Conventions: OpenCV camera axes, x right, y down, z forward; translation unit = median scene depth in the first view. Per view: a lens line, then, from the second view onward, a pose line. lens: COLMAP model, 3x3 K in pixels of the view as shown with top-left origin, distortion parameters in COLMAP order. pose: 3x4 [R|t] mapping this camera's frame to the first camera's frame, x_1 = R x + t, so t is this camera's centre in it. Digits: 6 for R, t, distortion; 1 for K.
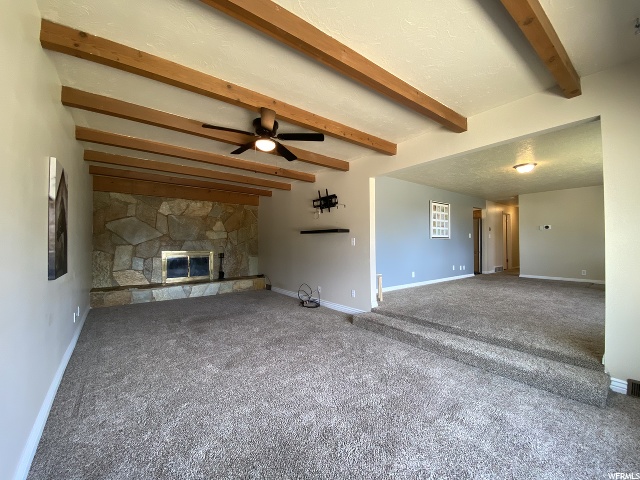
lens RADIAL K [[264.3, 0, 320.0], [0, 264.3, 240.0], [0, 0, 1]] dist [-0.001854, -0.000401]
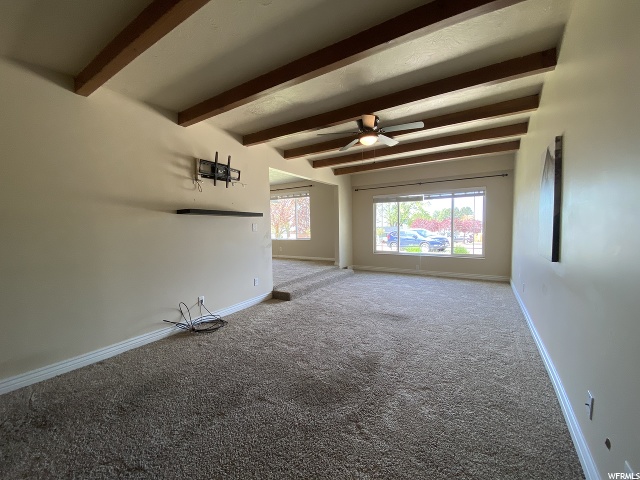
lens RADIAL K [[264.3, 0, 320.0], [0, 264.3, 240.0], [0, 0, 1]] dist [-0.001854, -0.000401]
pose [[-0.331016, -0.043715, 0.942612, -0.739234], [0.018631, 0.998429, 0.052847, 0.007768], [-0.943441, 0.035055, -0.329681, 0.971659]]
